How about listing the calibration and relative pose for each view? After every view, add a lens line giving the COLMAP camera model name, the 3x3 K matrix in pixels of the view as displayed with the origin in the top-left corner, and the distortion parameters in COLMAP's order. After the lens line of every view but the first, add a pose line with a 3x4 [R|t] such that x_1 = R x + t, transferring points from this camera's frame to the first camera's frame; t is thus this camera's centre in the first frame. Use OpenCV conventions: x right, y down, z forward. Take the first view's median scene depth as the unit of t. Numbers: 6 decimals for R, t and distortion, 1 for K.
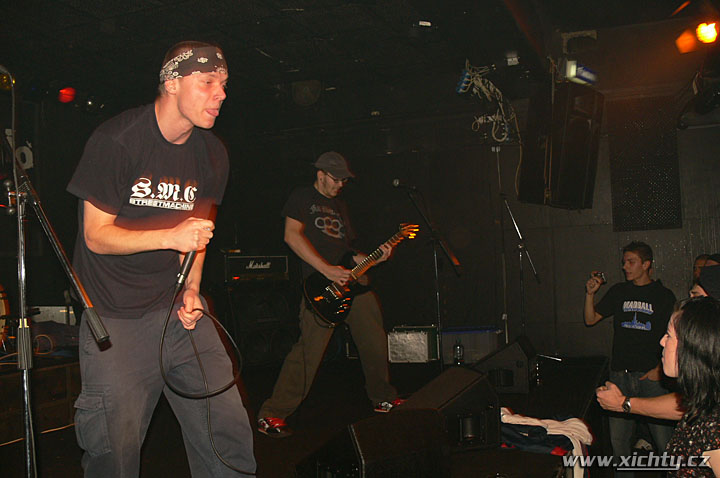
lens RADIAL K [[743.8, 0, 332.5], [0, 743.8, 229.1], [0, 0, 1]] dist [-0.113556, 0.000000]
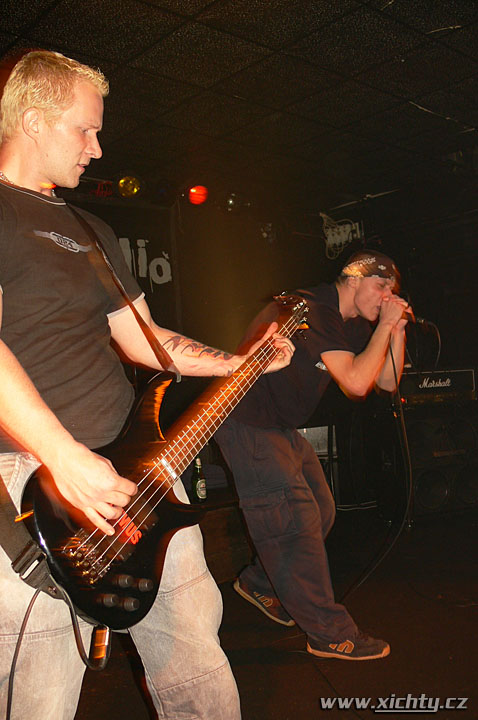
lens RADIAL K [[743.8, 0, 241.1], [0, 743.8, 361.1], [0, 0, 1]] dist [-0.113556, 0.000000]
pose [[0.916612, -0.040657, -0.397705, 0.023068], [0.051028, 0.998577, 0.015524, 0.003196], [0.396508, -0.034523, 0.917382, 0.207859]]
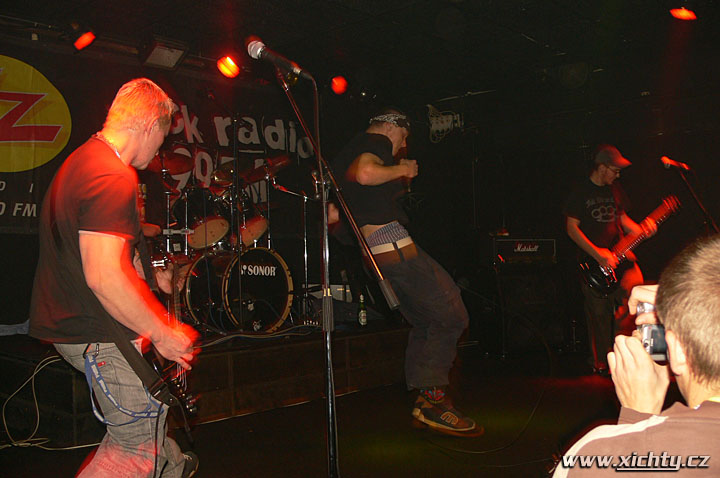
lens RADIAL K [[743.8, 0, 360.6], [0, 743.8, 226.9], [0, 0, 1]] dist [-0.113556, 0.000000]
pose [[0.950277, 0.003202, -0.311390, -0.000214], [0.002643, 0.999828, 0.018346, 0.000525], [0.311395, -0.018257, 0.950105, -0.030147]]
